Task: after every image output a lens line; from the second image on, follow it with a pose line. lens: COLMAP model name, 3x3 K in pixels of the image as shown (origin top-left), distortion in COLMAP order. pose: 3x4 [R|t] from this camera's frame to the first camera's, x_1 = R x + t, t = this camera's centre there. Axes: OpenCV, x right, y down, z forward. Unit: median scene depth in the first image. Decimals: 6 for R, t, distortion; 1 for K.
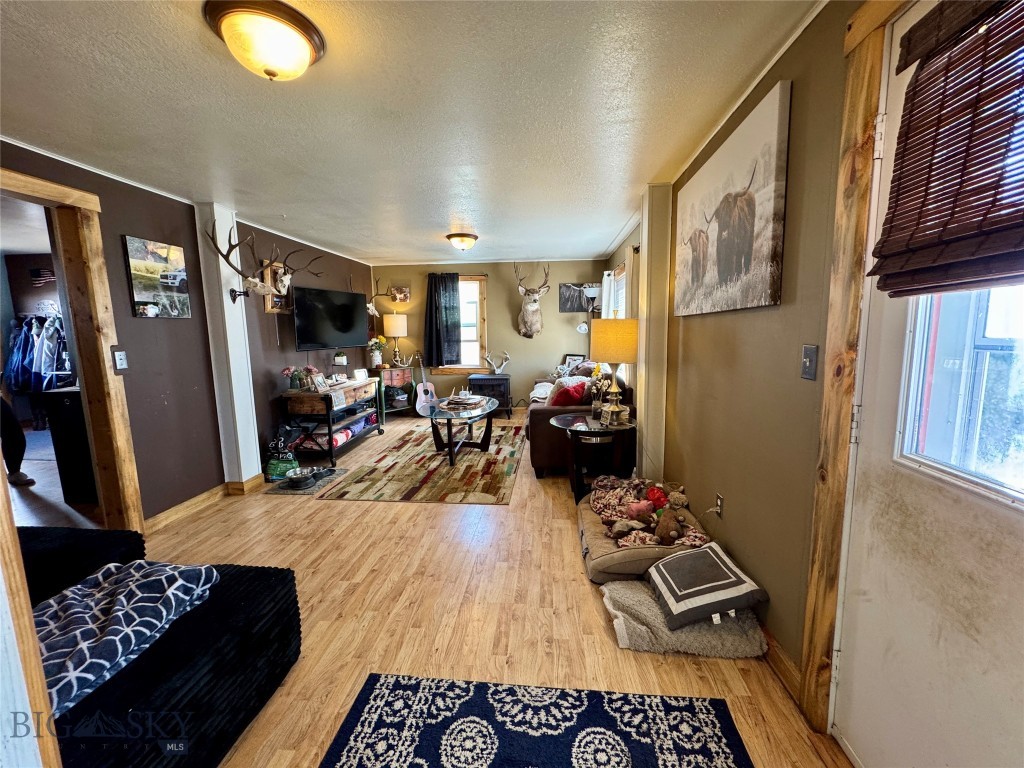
lens RADIAL K [[408.7, 0, 510.5], [0, 408.7, 383.1], [0, 0, 1]] dist [-0.003055, 0.000630]
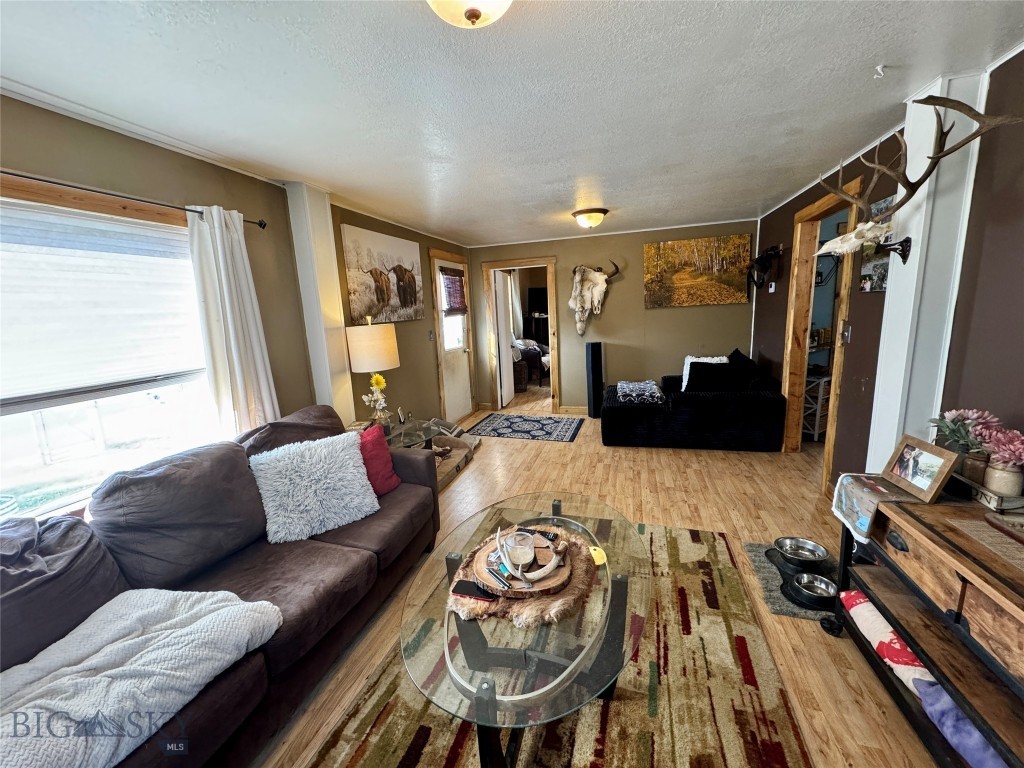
lens RADIAL K [[408.7, 0, 508.3], [0, 408.7, 383.7], [0, 0, 1]] dist [-0.003055, 0.000630]
pose [[-0.979072, 0.029942, 0.201298, -0.270361], [0.091129, 0.948915, 0.302084, -0.302104], [-0.181970, 0.314106, -0.931785, 1.971279]]
